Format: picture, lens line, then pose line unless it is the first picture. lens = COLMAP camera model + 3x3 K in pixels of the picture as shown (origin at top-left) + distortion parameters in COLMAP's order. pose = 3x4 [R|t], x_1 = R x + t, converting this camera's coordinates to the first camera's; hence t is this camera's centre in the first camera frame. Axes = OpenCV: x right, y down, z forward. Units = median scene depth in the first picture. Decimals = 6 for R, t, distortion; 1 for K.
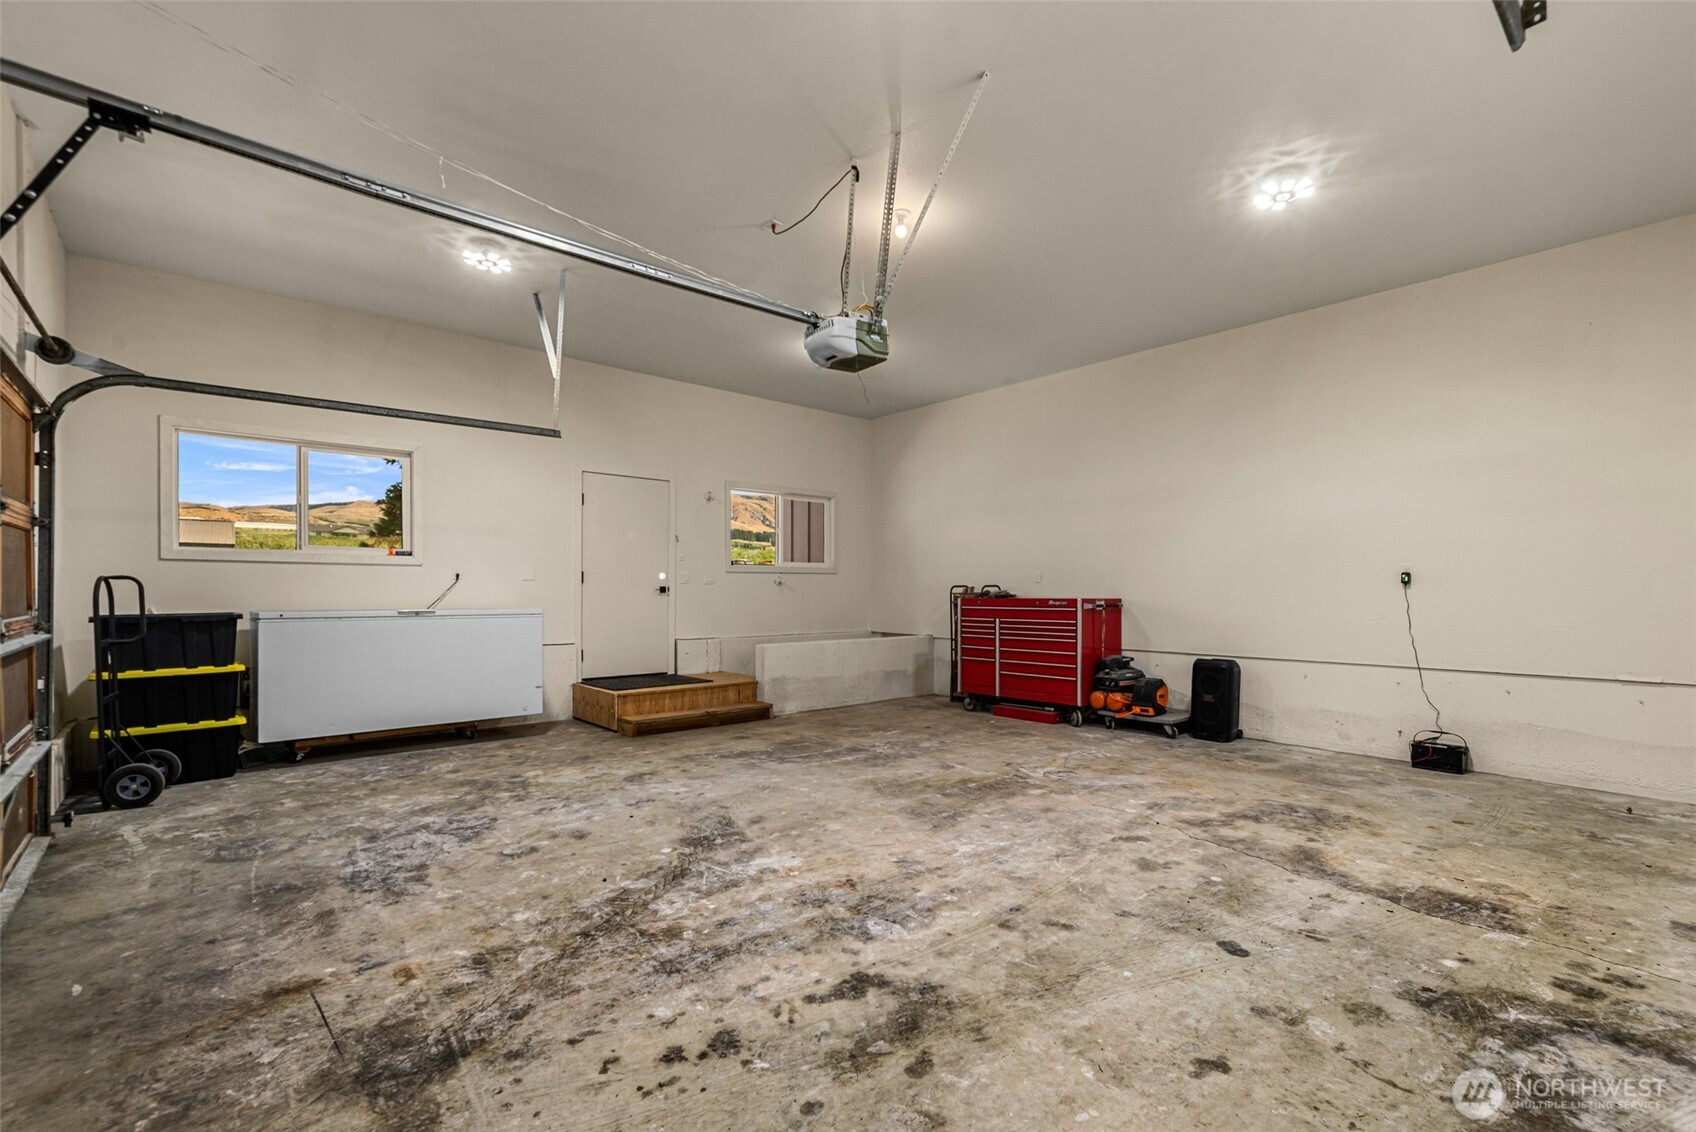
lens RADIAL K [[752.0, 0, 849.6], [0, 752.0, 577.5], [0, 0, 1]] dist [0.000244, -0.000722]
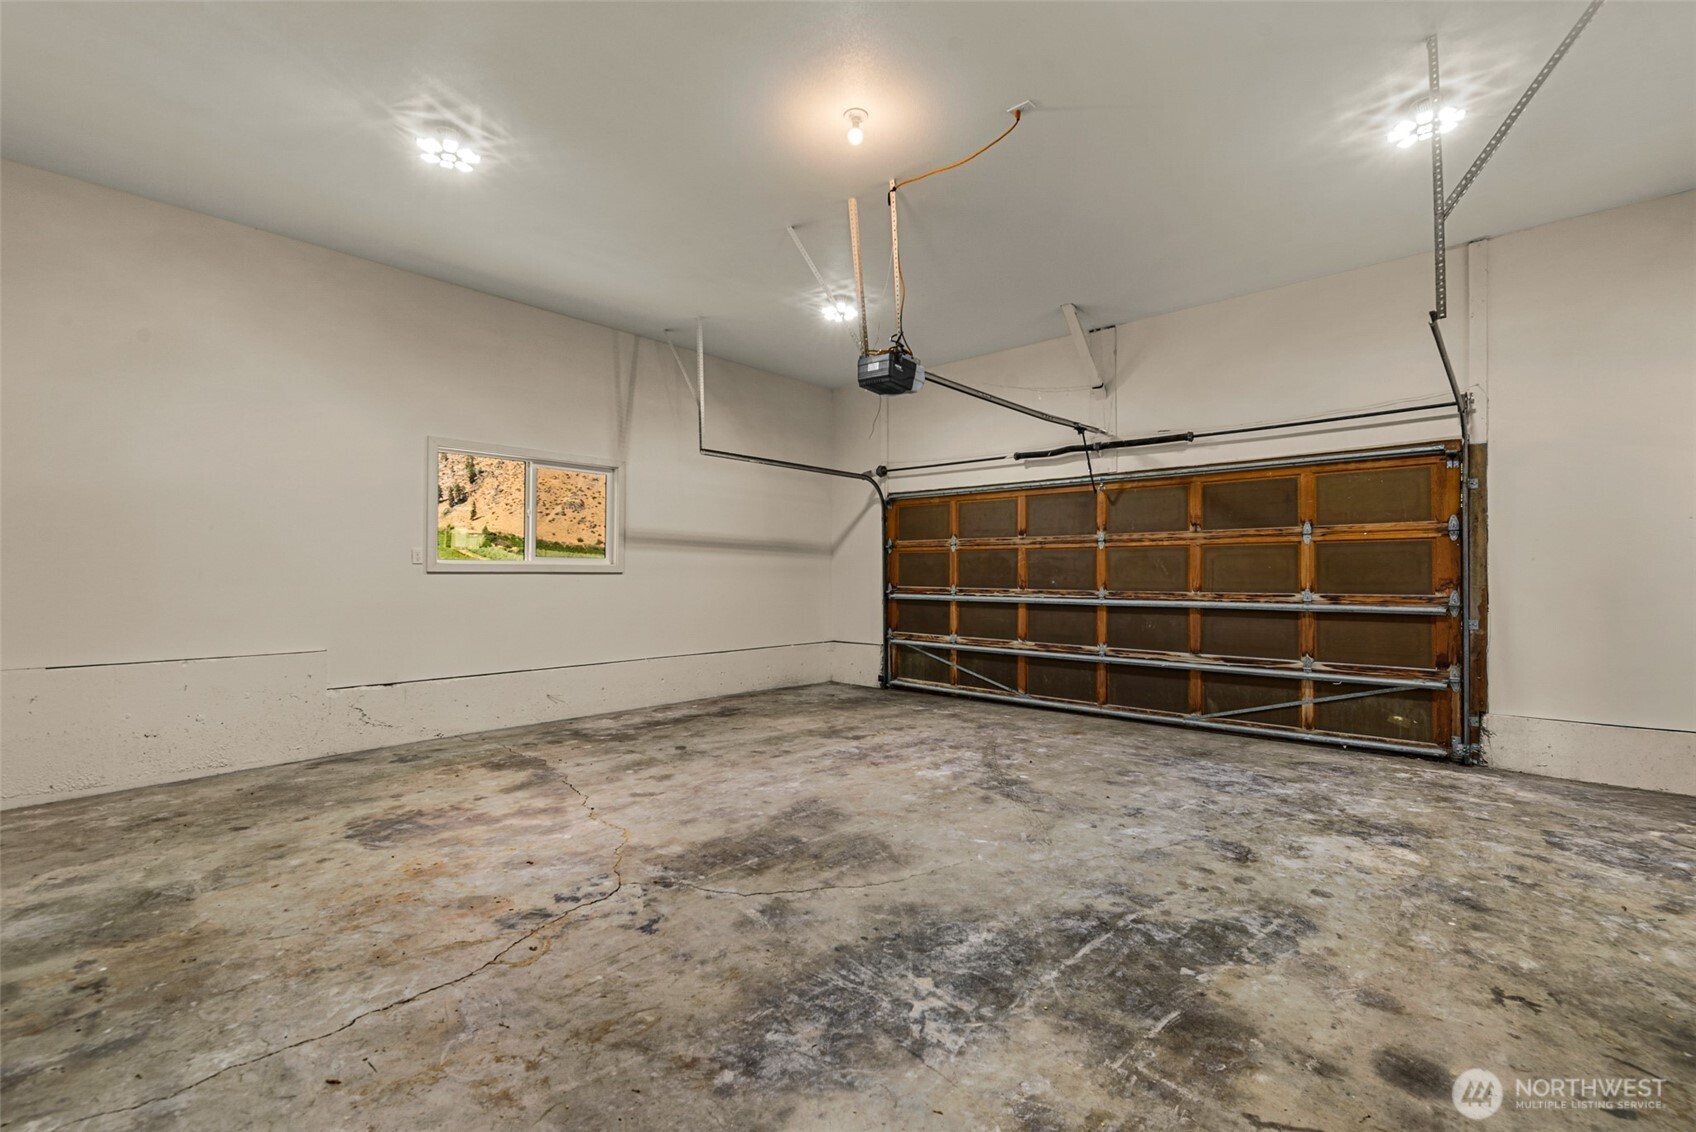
lens RADIAL K [[752.0, 0, 849.6], [0, 752.0, 577.5], [0, 0, 1]] dist [0.000244, -0.000722]
pose [[-0.993813, -0.003646, -0.111006, 0.170488], [-0.002356, 0.999928, -0.011745, 0.028020], [0.111041, -0.011411, -0.993750, 1.908373]]
